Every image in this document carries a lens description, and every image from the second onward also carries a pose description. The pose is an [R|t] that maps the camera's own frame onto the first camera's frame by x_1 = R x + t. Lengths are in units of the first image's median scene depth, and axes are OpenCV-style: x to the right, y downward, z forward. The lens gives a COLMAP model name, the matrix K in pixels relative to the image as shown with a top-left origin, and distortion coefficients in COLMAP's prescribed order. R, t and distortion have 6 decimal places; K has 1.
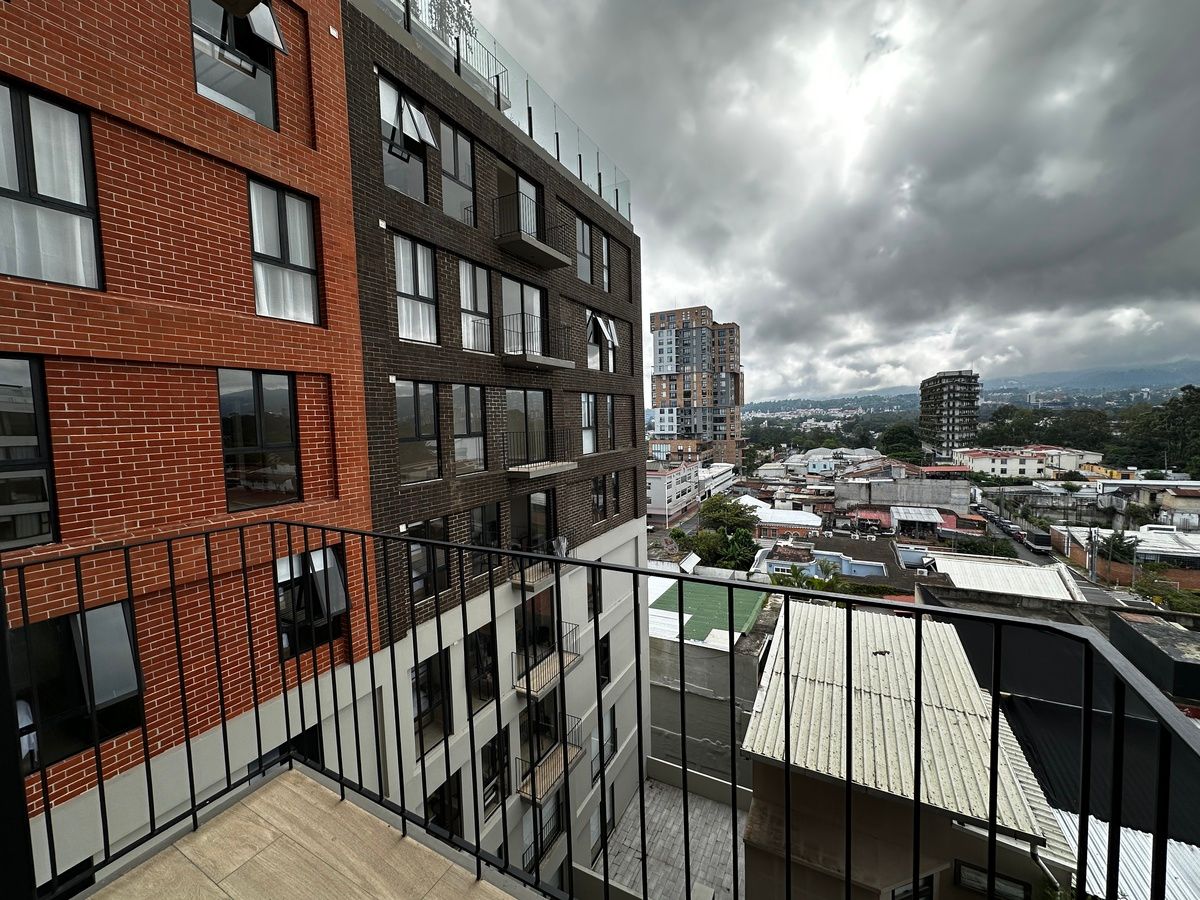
lens RADIAL K [[478.3, 0, 599.2], [0, 478.3, 447.6], [0, 0, 1]] dist [0.004360, -0.000227]
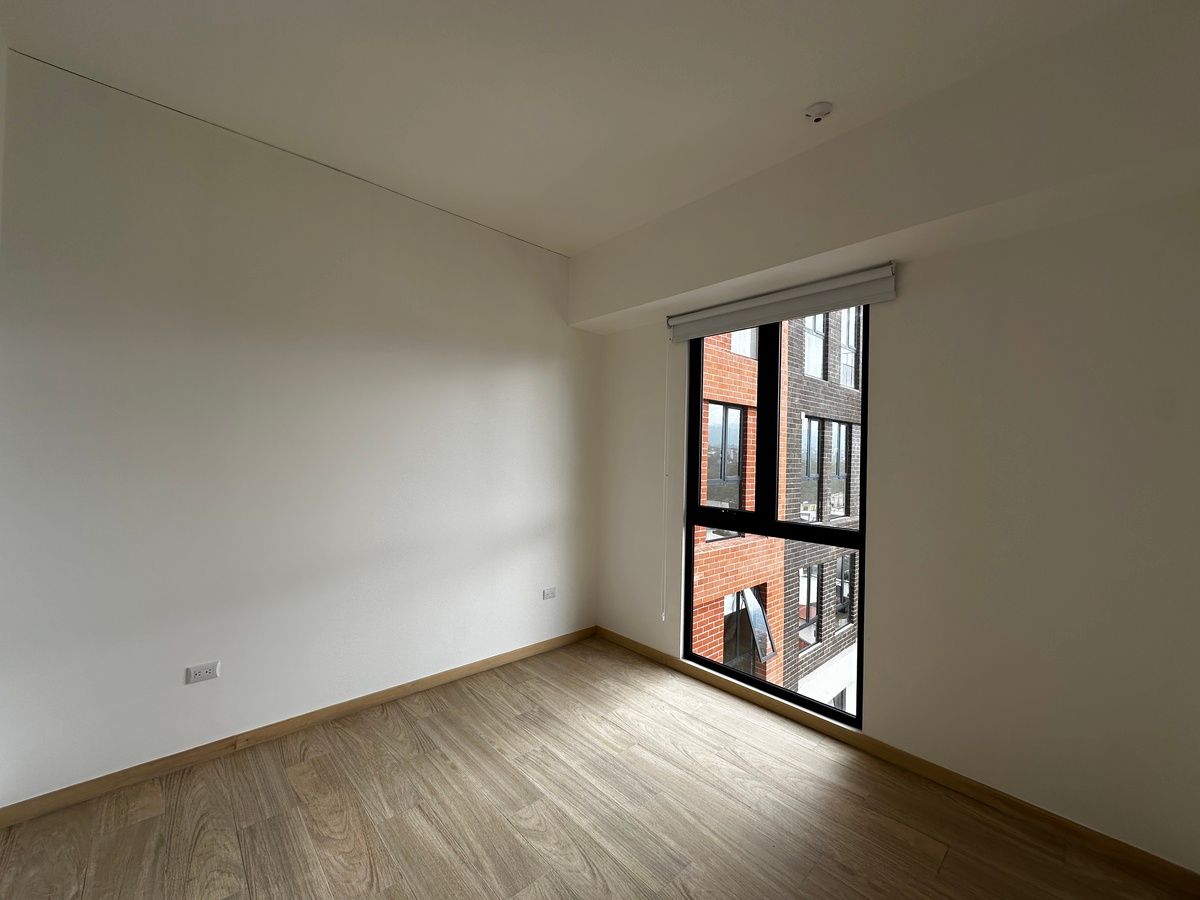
lens RADIAL K [[478.3, 0, 598.2], [0, 478.3, 447.2], [0, 0, 1]] dist [0.004360, -0.000227]
pose [[0.938552, 0.054509, -0.340805, -0.529720], [-0.078360, 0.995317, -0.056605, 0.008450], [0.336124, 0.079832, 0.938428, -0.043823]]
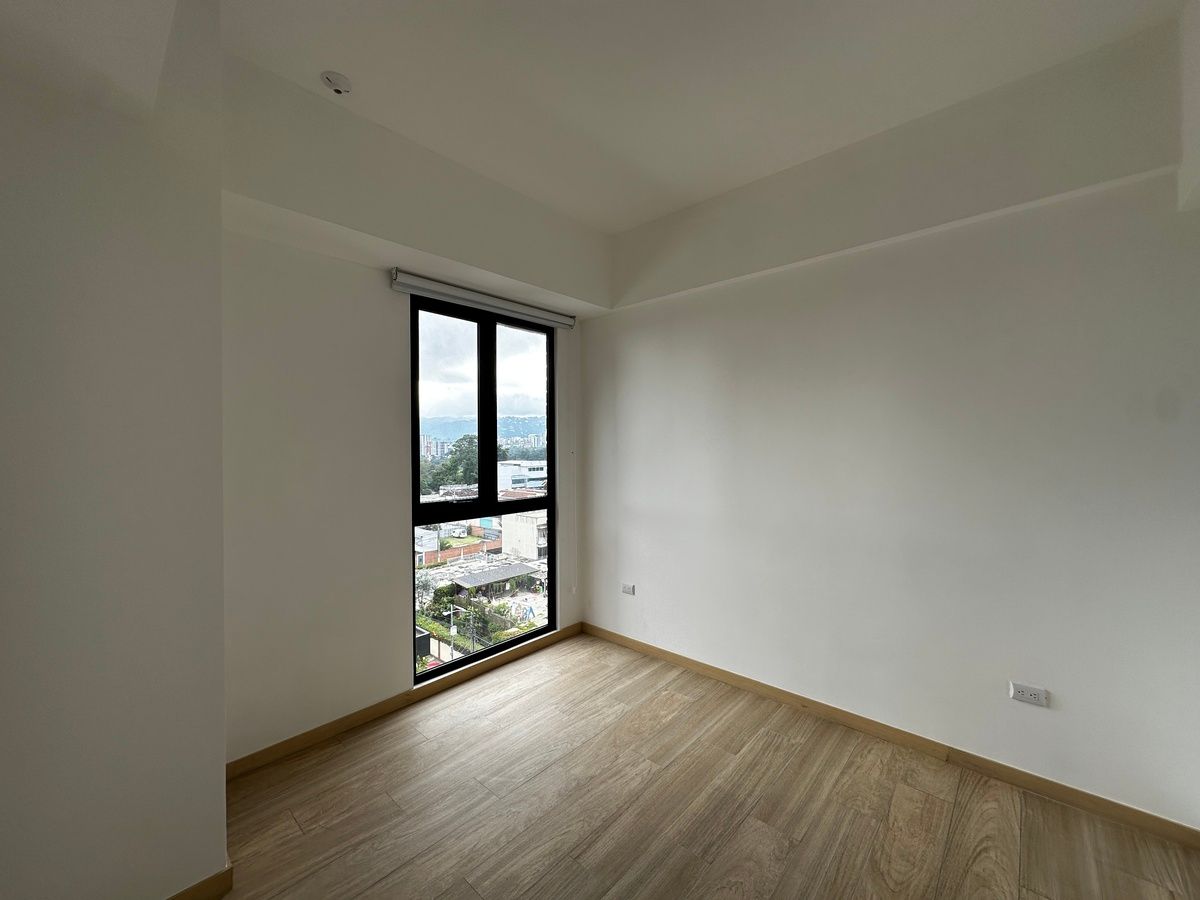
lens RADIAL K [[478.3, 0, 602.0], [0, 478.3, 452.4], [0, 0, 1]] dist [0.004360, -0.000227]
pose [[0.240275, 0.015869, 0.970575, -0.822347], [0.051334, 0.998260, -0.029030, 0.007431], [-0.969347, 0.056799, 0.239042, 0.112823]]
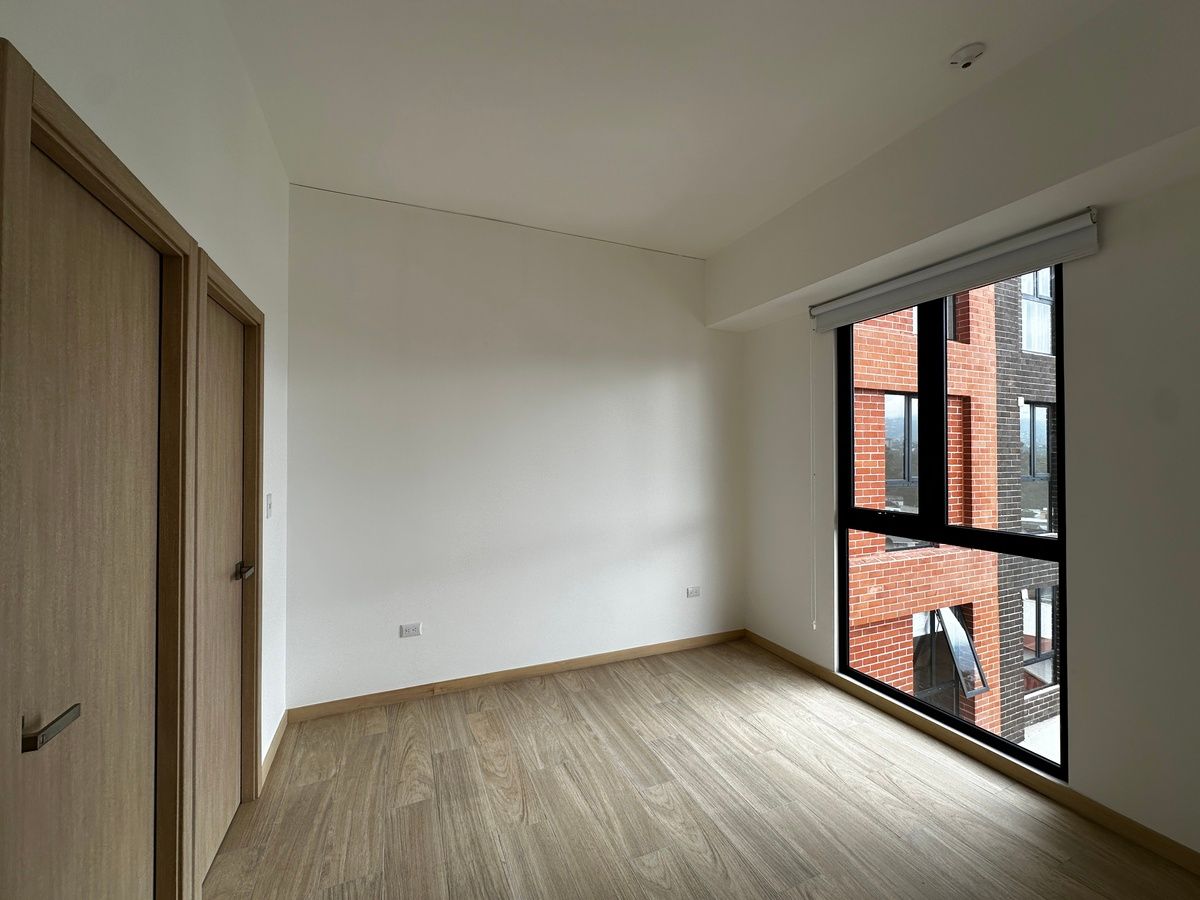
lens RADIAL K [[478.3, 0, 599.0], [0, 478.3, 447.1], [0, 0, 1]] dist [0.004360, -0.000227]
pose [[0.773981, 0.029302, -0.632531, -0.508620], [-0.067631, 0.997040, -0.036567, 0.008359], [0.629587, 0.071081, 0.773672, -0.046130]]
